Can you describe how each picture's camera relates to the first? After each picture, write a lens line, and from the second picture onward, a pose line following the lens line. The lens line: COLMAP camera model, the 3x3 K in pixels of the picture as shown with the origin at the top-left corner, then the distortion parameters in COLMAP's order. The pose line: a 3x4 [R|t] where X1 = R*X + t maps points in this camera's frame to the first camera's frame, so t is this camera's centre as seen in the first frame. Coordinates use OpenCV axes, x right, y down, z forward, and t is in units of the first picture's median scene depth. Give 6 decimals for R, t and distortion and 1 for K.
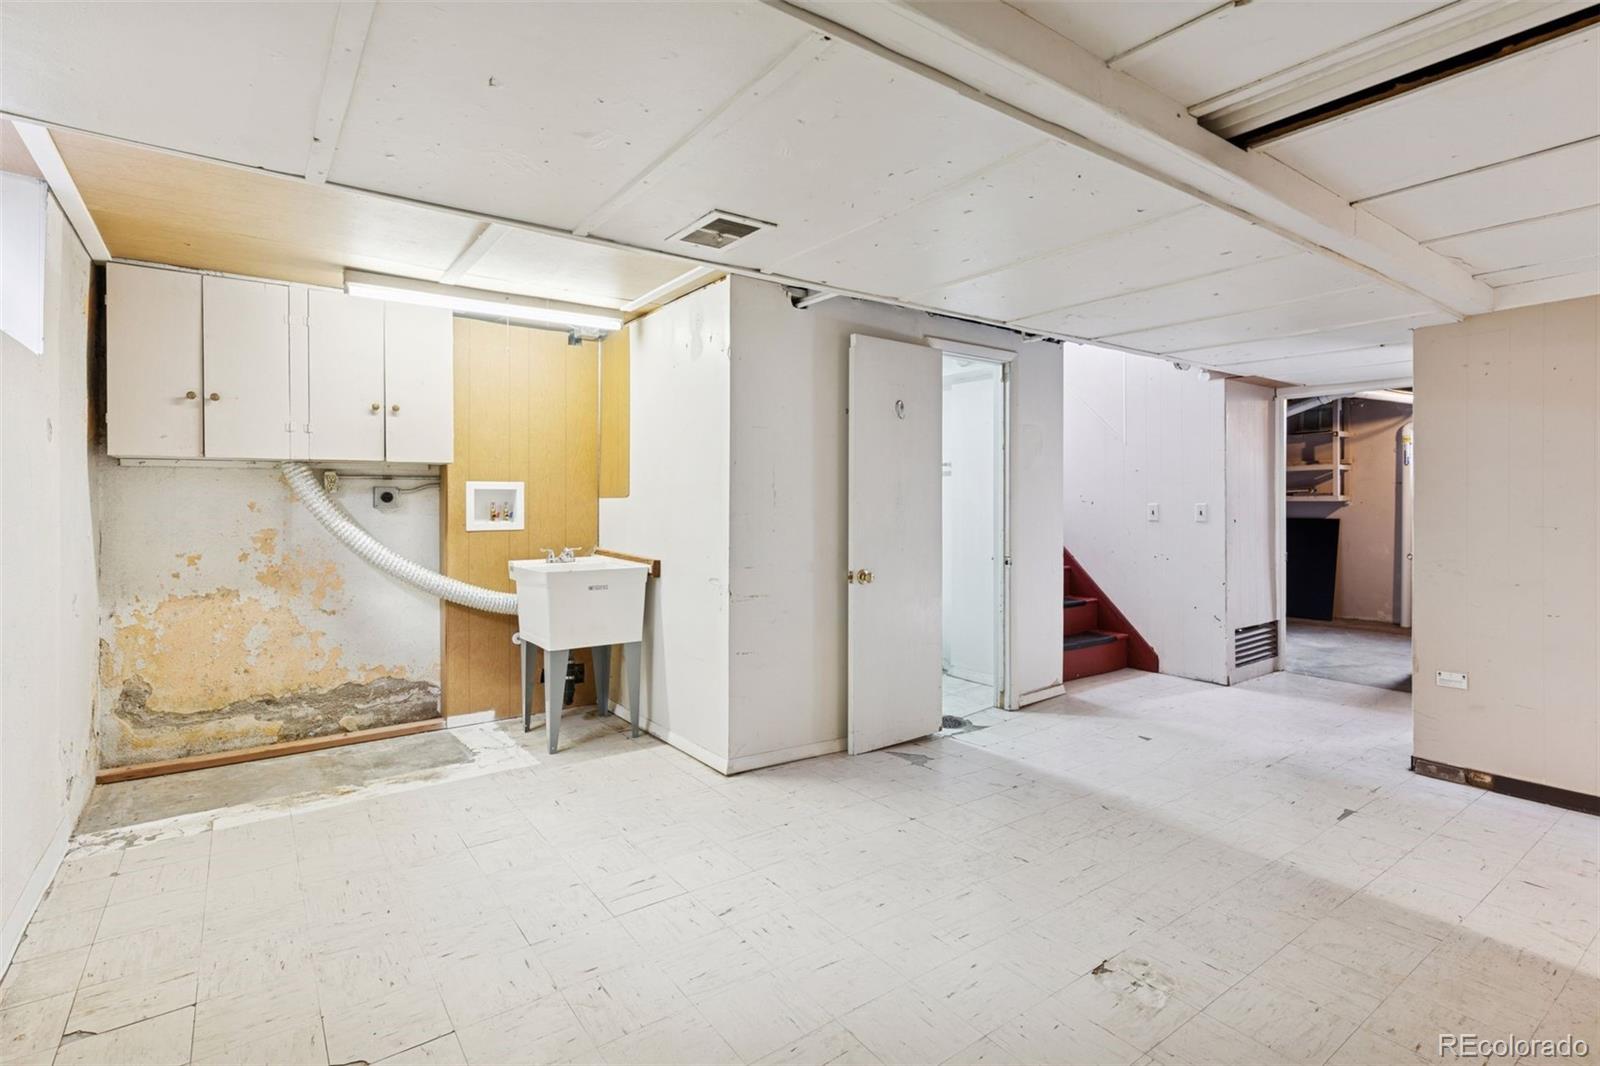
lens RADIAL K [[773.0, 0, 800.6], [0, 773.0, 503.5], [0, 0, 1]] dist [-0.000302, -0.000179]
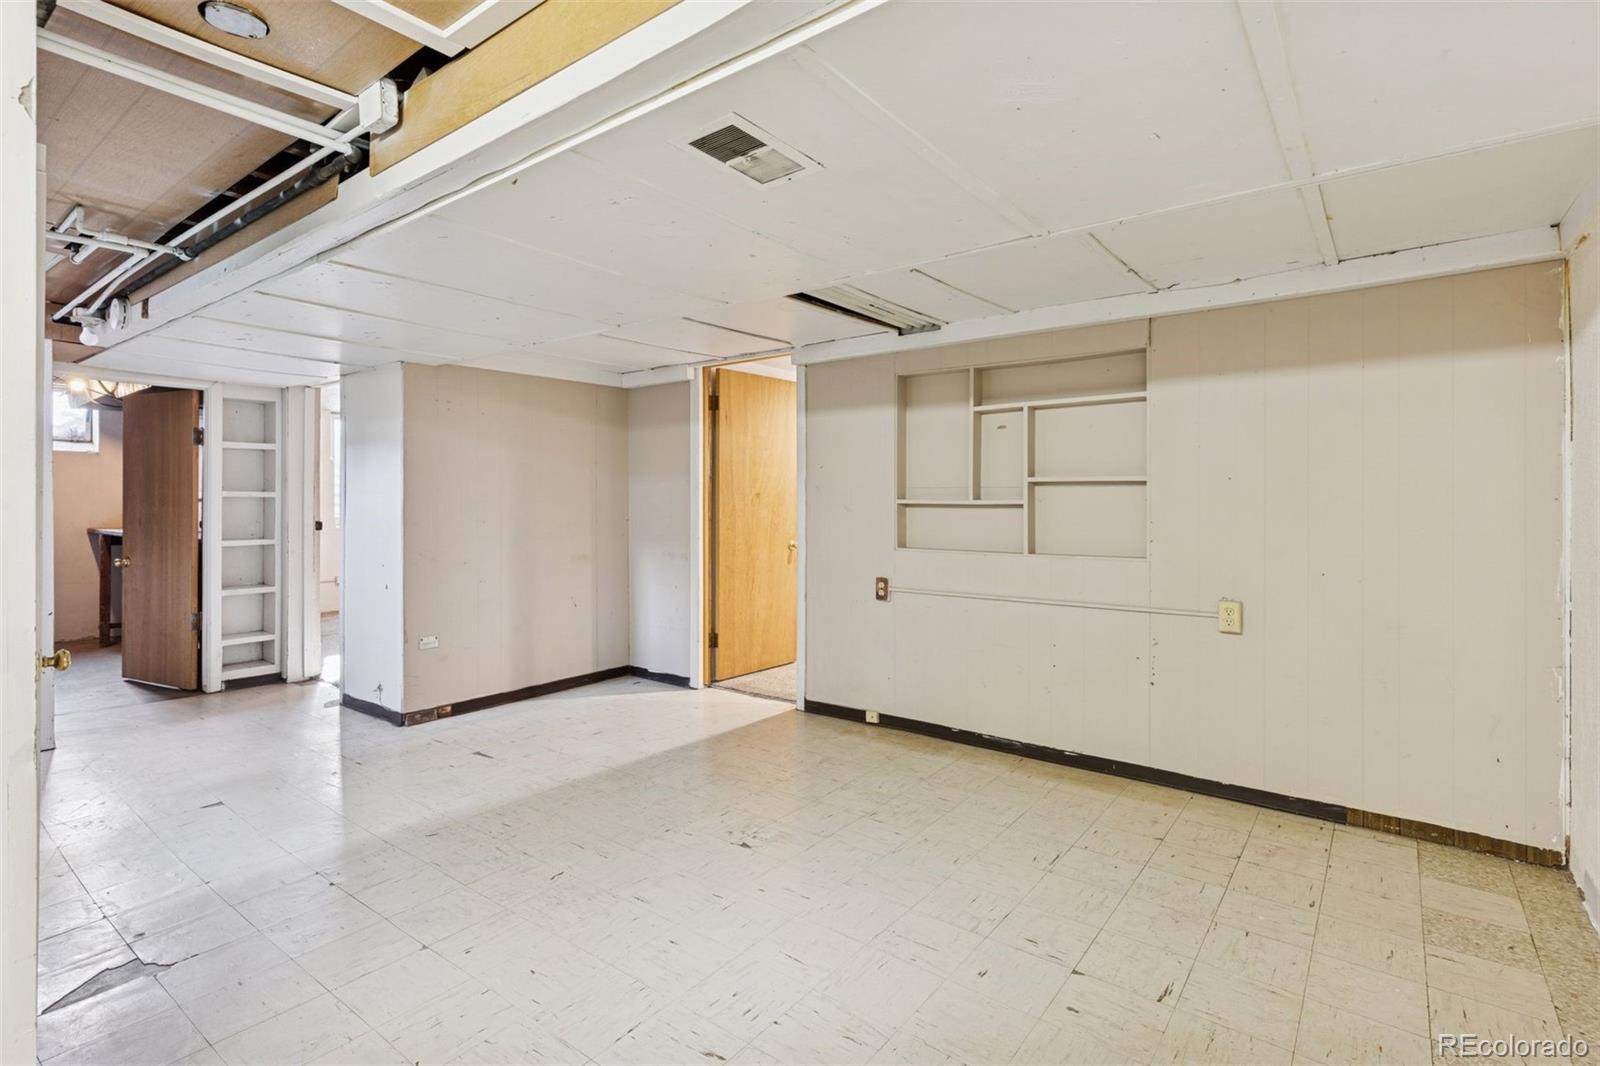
lens RADIAL K [[773.0, 0, 800.6], [0, 773.0, 503.5], [0, 0, 1]] dist [-0.000302, -0.000179]
pose [[-0.284892, -0.000597, 0.958560, -0.717008], [0.005081, 0.999985, 0.002133, -0.003612], [-0.958546, 0.005478, -0.284884, 0.972254]]
